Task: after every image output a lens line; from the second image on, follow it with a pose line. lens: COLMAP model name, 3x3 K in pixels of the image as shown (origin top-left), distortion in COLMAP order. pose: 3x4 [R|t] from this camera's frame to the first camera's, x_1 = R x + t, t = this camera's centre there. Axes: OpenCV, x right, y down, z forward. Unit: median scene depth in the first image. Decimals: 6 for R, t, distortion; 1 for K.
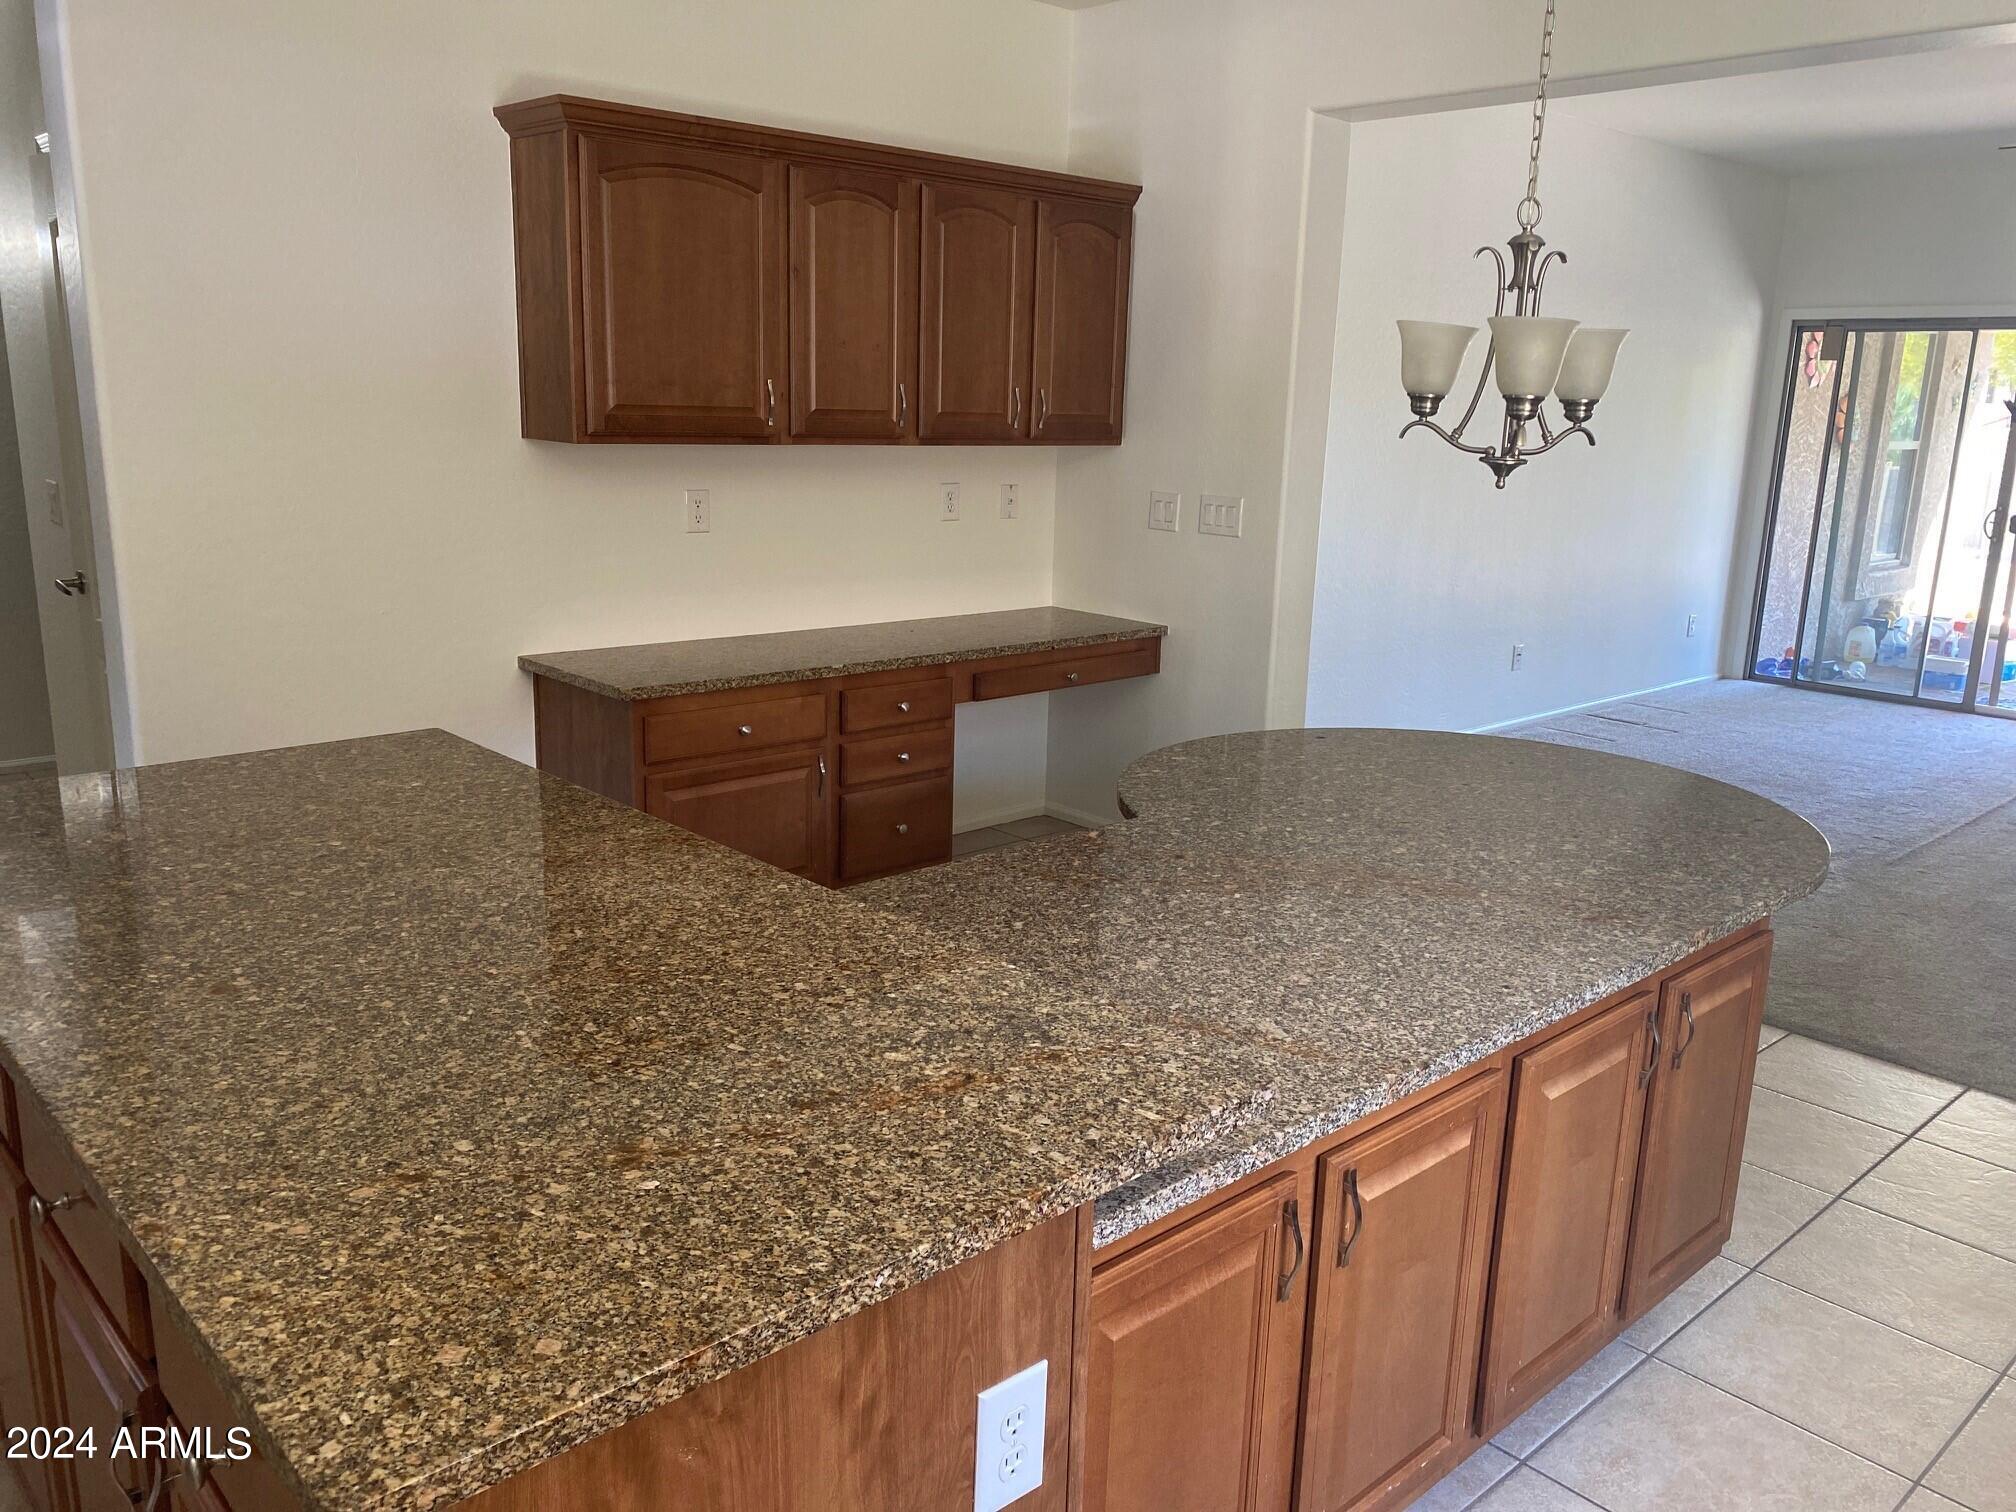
lens RADIAL K [[1530.9, 0, 1008.0], [0, 1530.9, 756.0], [0, 0, 1]] dist [0.001185, -0.001862]
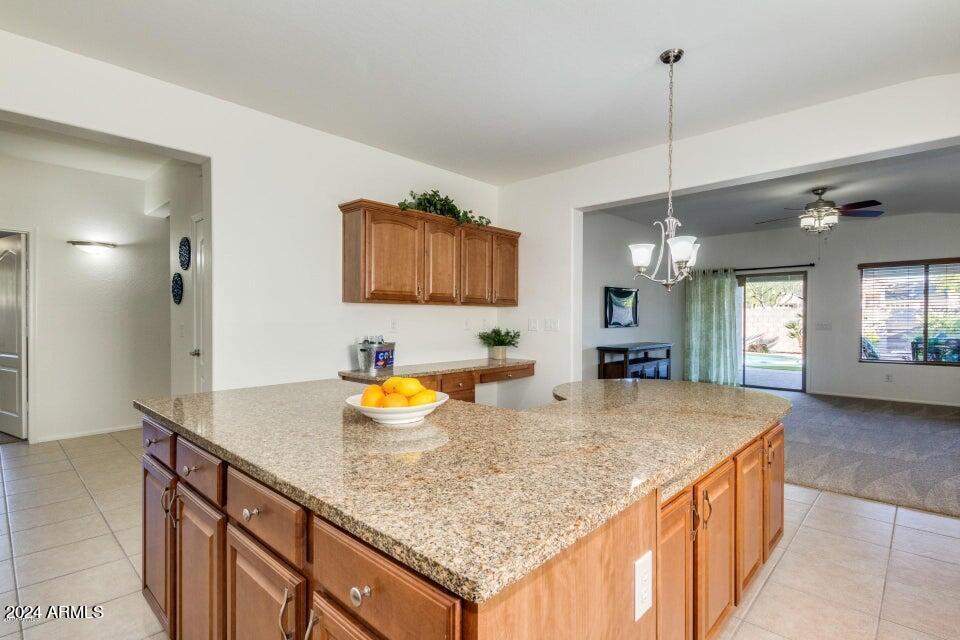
lens RADIAL K [[461.7, 0, 480.0], [0, 461.7, 320.0], [0, 0, 1]] dist [0.001175, -0.000223]
pose [[0.997580, -0.026720, 0.064183, -0.128900], [0.040333, 0.974386, -0.221238, 0.074763], [-0.056628, 0.223291, 0.973106, 0.071689]]
